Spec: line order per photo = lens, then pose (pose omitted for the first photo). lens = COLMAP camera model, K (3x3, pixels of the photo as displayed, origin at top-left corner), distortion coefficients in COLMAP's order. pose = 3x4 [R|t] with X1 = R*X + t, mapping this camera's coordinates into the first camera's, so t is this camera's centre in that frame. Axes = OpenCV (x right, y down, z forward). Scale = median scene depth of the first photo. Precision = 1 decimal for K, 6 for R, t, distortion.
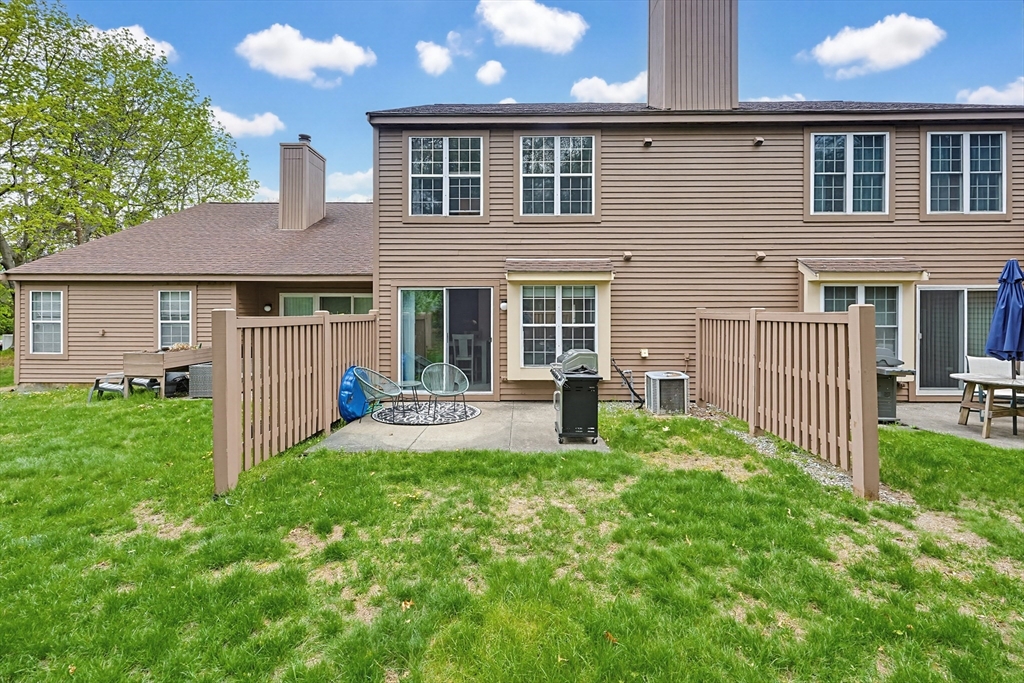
lens RADIAL K [[440.8, 0, 516.1], [0, 440.8, 311.9], [0, 0, 1]] dist [0.000306, 0.000142]
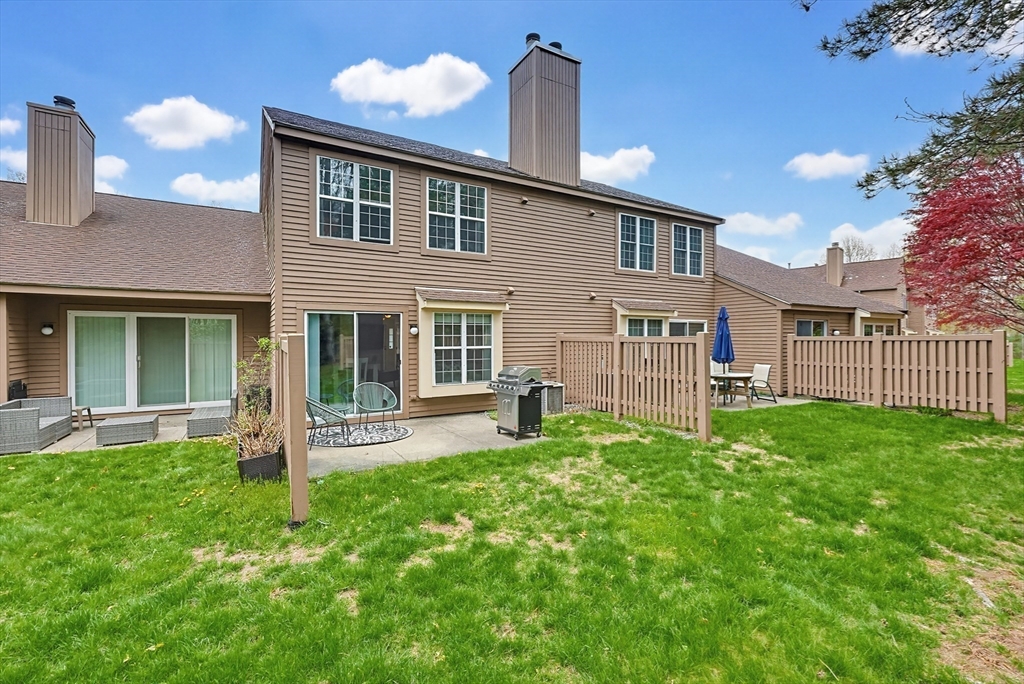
lens RADIAL K [[438.7, 0, 508.0], [0, 438.7, 334.7], [0, 0, 1]] dist [-0.000432, -0.000068]
pose [[0.854588, 0.001507, 0.519304, -0.398367], [-0.000722, 0.999998, -0.001714, -0.001564], [-0.519306, 0.001089, 0.854588, -0.043517]]
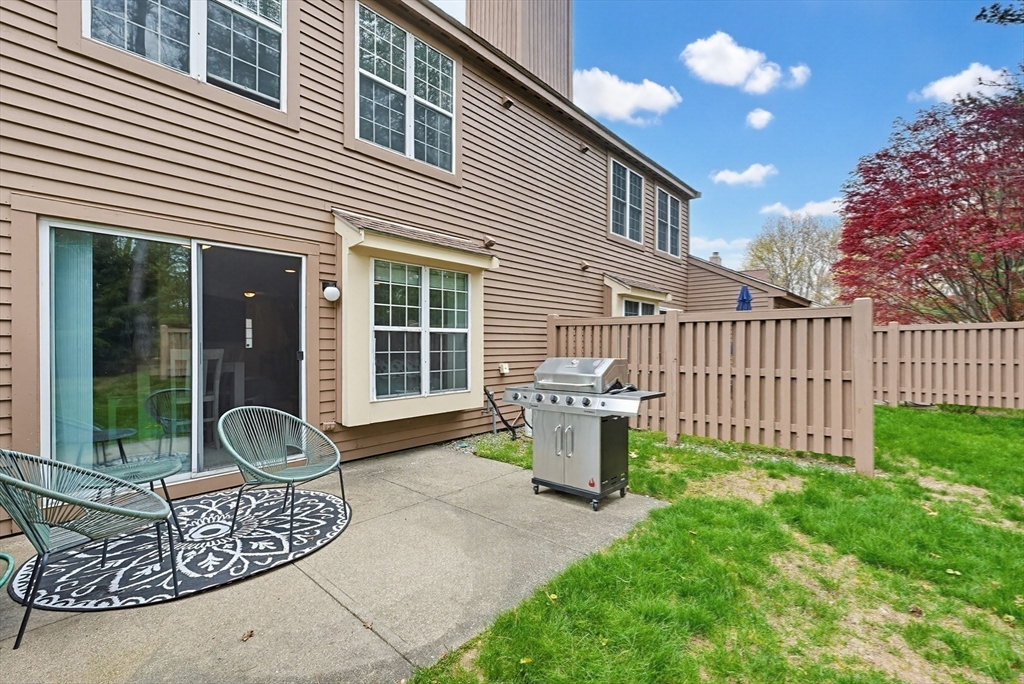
lens RADIAL K [[438.9, 0, 516.9], [0, 438.9, 344.2], [0, 0, 1]] dist [-0.000841, -0.000063]
pose [[0.655077, 0.000577, 0.755562, -0.293617], [-0.005119, 0.999980, 0.003675, 0.048038], [-0.755544, -0.006275, 0.655067, 0.478636]]
